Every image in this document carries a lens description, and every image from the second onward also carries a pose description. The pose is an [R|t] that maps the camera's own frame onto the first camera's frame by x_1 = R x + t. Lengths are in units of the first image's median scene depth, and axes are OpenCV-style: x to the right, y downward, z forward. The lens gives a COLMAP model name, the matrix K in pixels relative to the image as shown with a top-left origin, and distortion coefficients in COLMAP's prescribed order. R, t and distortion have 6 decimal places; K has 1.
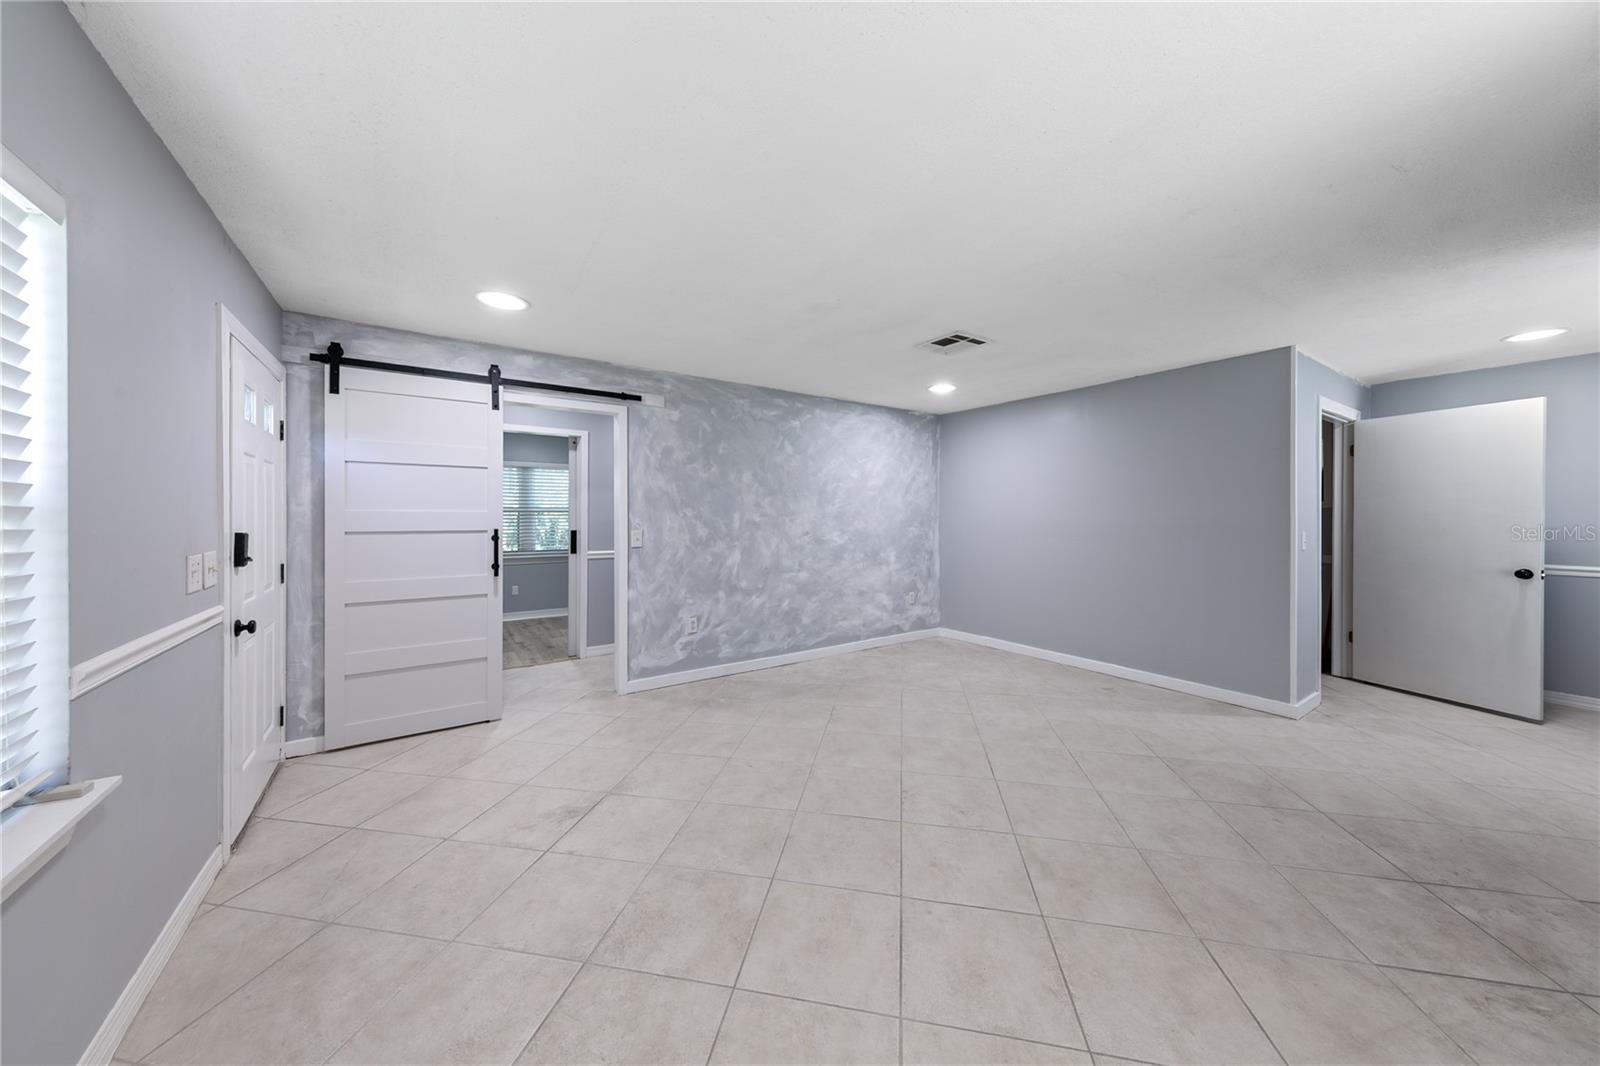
lens RADIAL K [[530.2, 0, 788.8], [0, 530.2, 519.4], [0, 0, 1]] dist [0.007482, 0.000144]
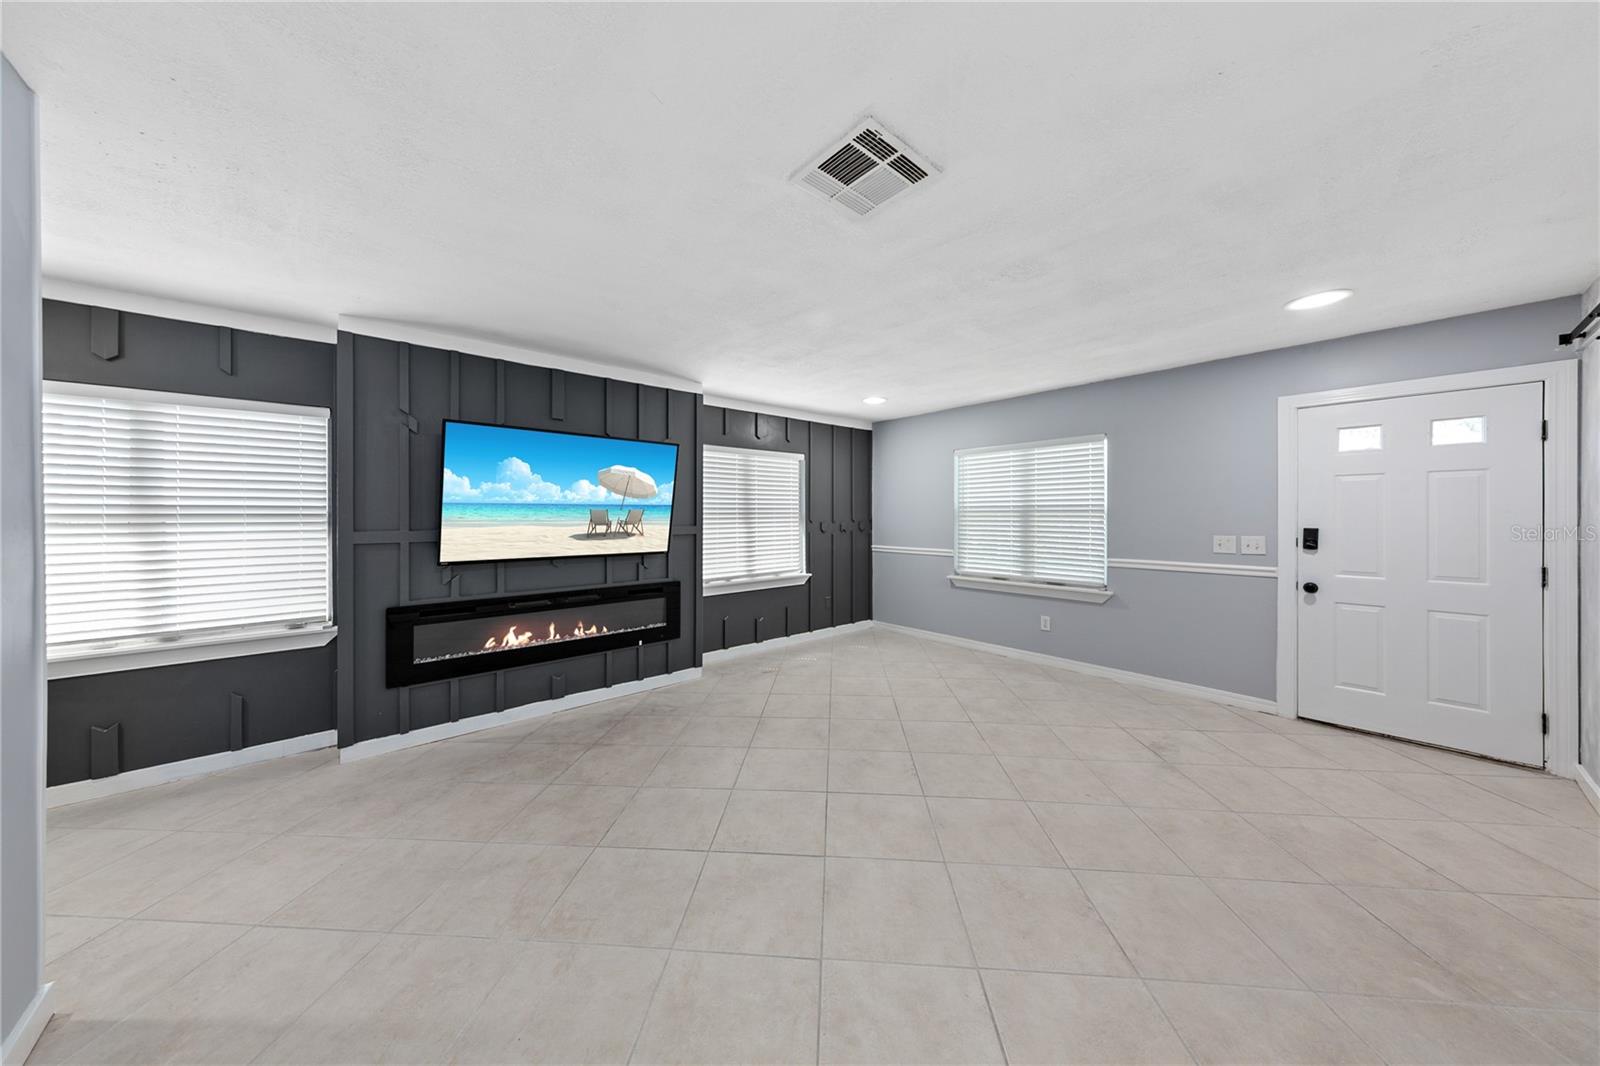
lens RADIAL K [[530.2, 0, 776.0], [0, 530.2, 519.3], [0, 0, 1]] dist [0.007482, 0.000144]
pose [[-0.994855, 0.001288, -0.101303, 0.806540], [0.000040, 0.999924, 0.012319, -0.023923], [0.101311, 0.012251, -0.994779, 2.713322]]
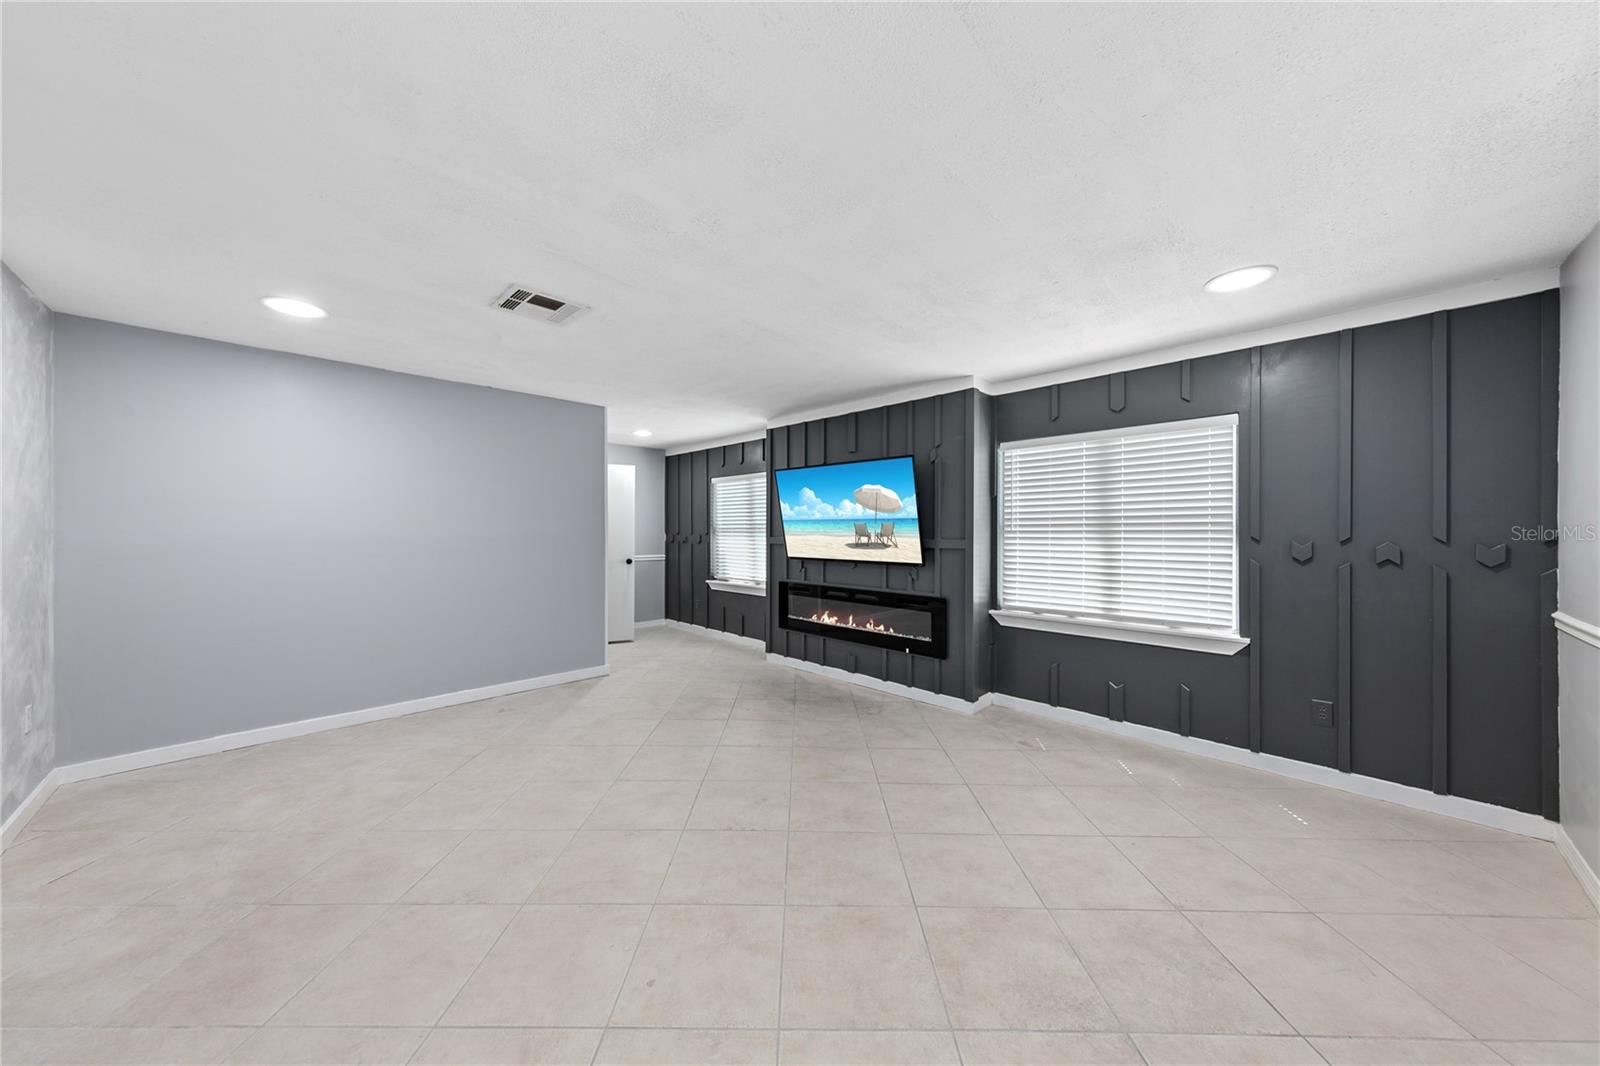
lens RADIAL K [[530.2, 0, 802.6], [0, 530.2, 534.3], [0, 0, 1]] dist [0.007482, 0.000144]
pose [[-0.178778, -0.009490, 0.983844, -0.949421], [0.003809, 0.999939, 0.010337, -0.012978], [-0.983882, 0.005595, -0.178731, 1.383865]]
